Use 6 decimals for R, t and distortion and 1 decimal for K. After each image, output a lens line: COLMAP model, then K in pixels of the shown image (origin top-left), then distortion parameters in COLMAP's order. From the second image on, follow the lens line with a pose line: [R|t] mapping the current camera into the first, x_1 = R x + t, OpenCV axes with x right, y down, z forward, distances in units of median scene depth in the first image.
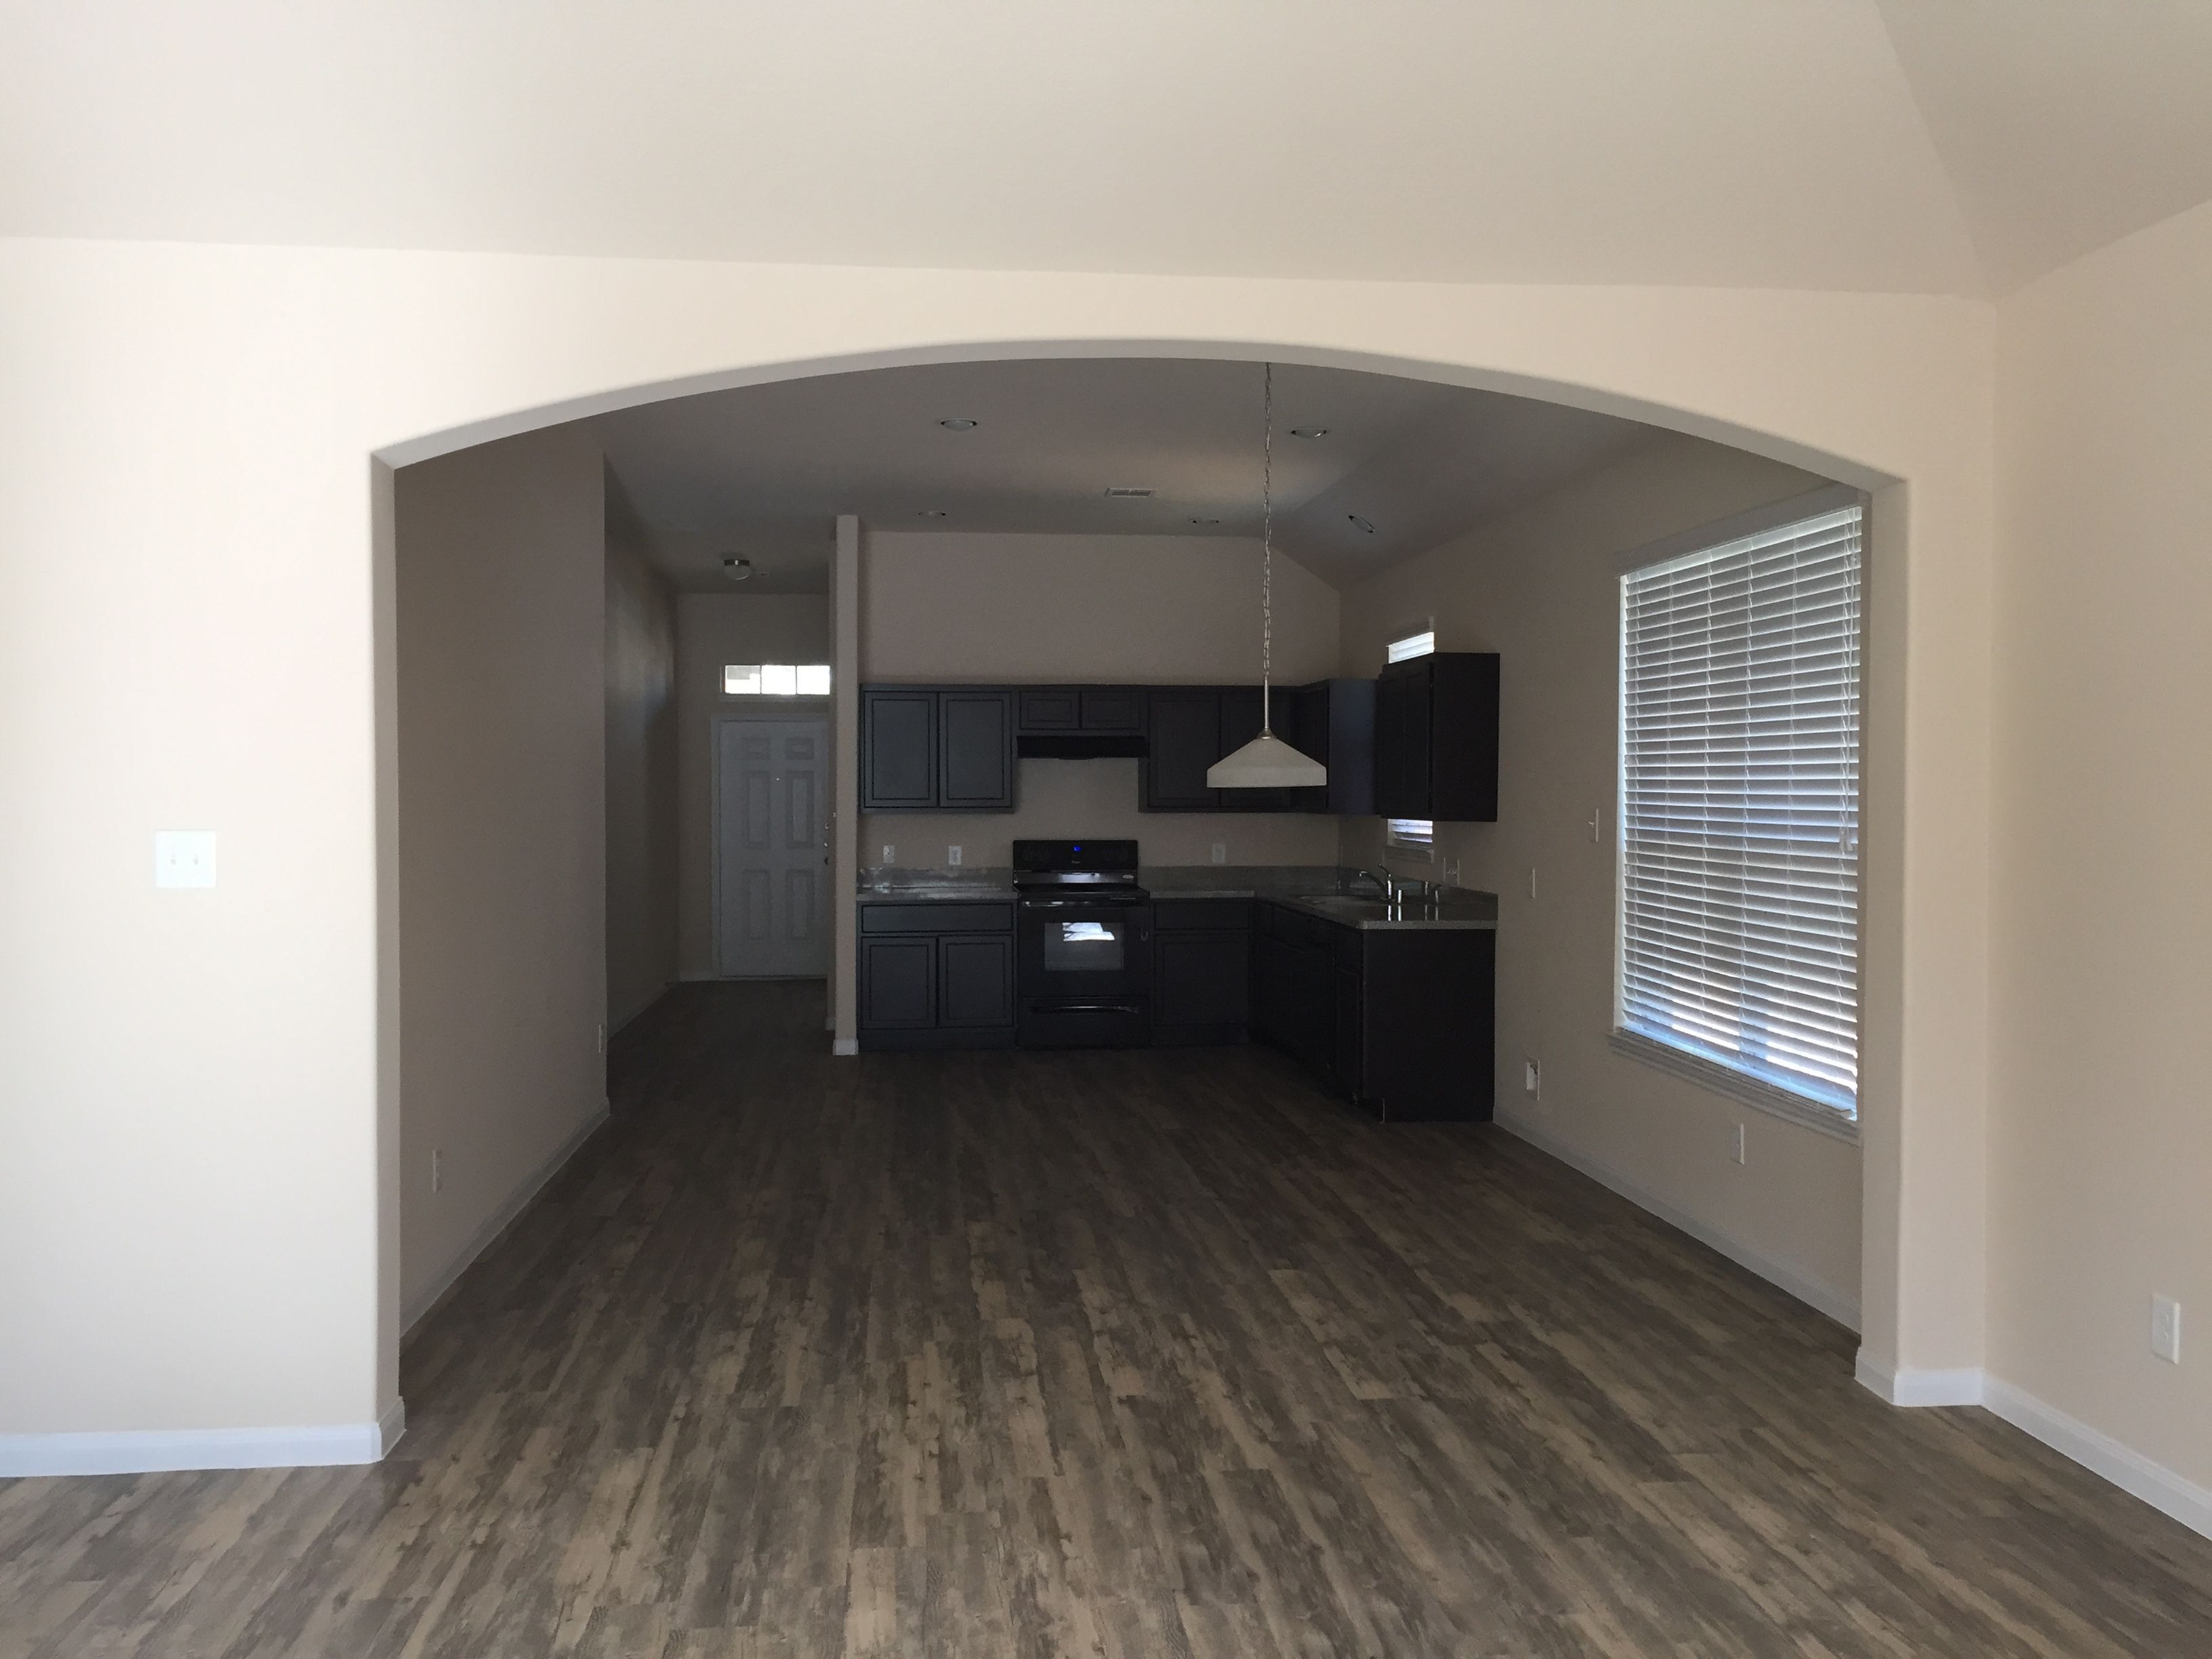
lens RADIAL K [[1874.4, 0, 1112.9], [0, 1874.4, 827.8], [0, 0, 1]] dist [-0.001939, -0.001449]
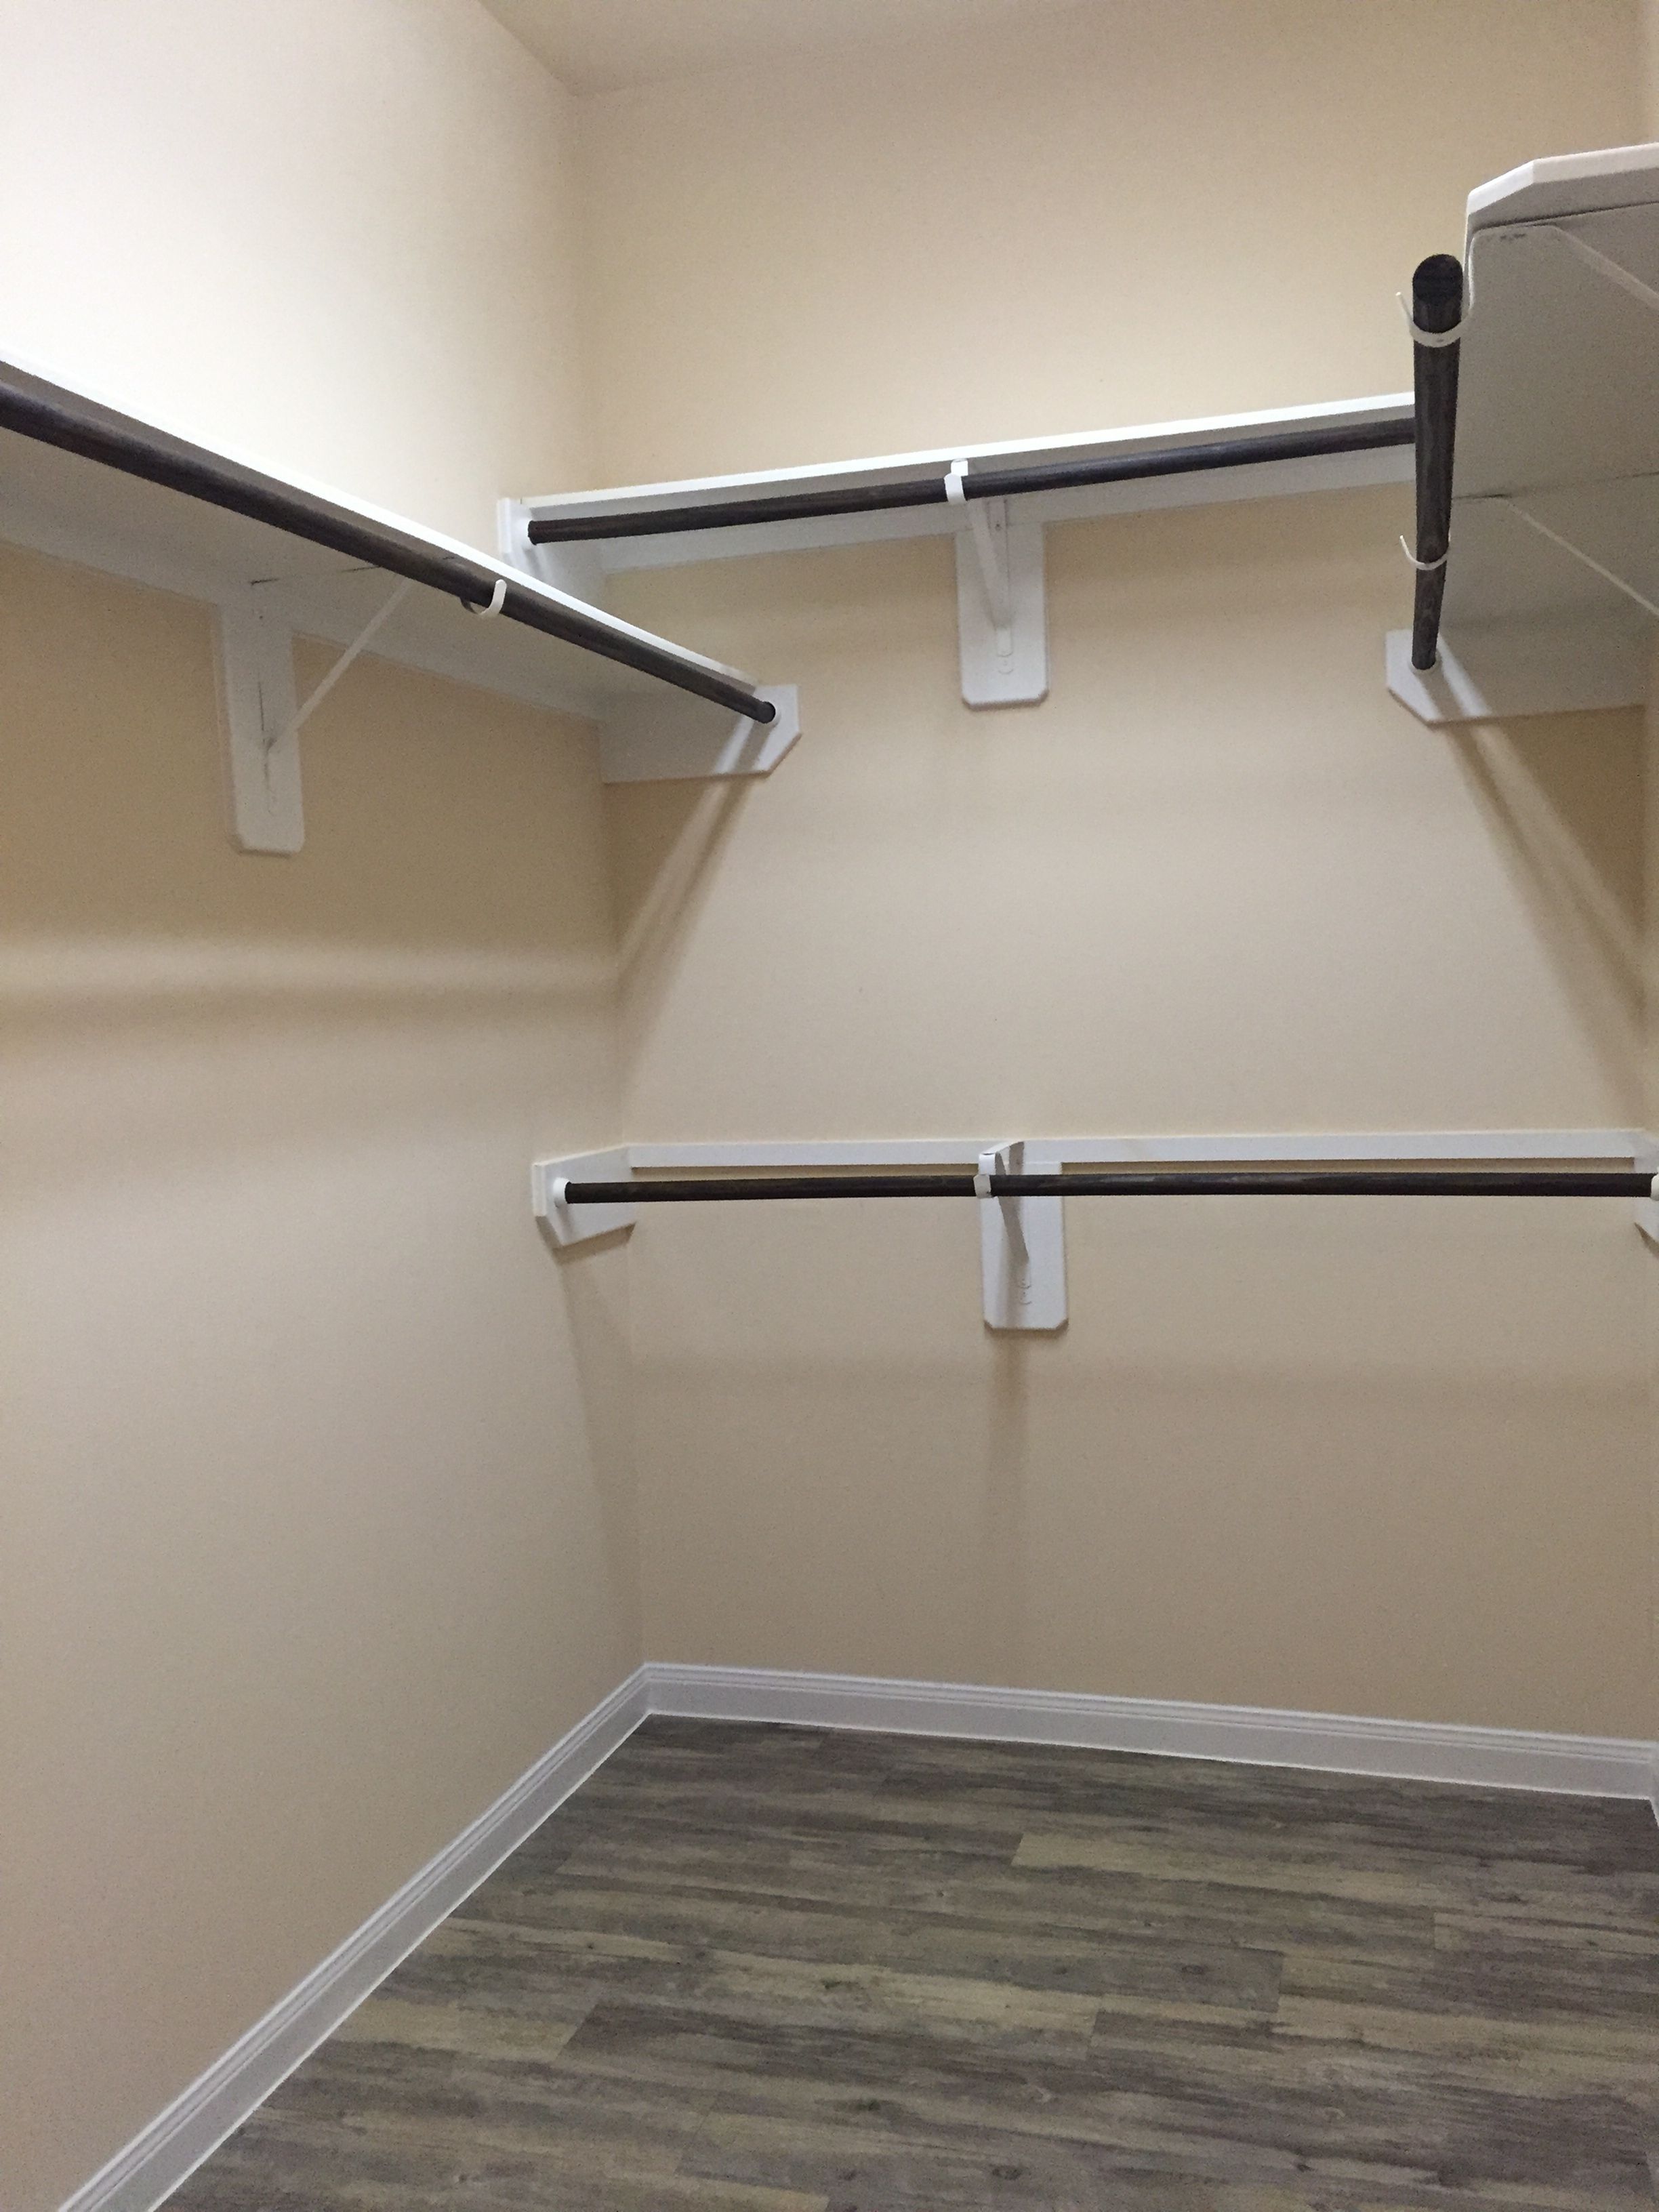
lens RADIAL K [[1874.4, 0, 830.3], [0, 1874.4, 1104.1], [0, 0, 1]] dist [-0.001939, -0.001449]
pose [[0.387590, -0.066578, 0.919424, -0.450462], [0.060896, 0.997059, 0.046528, 0.044474], [-0.919818, 0.037955, 0.390505, 0.734671]]
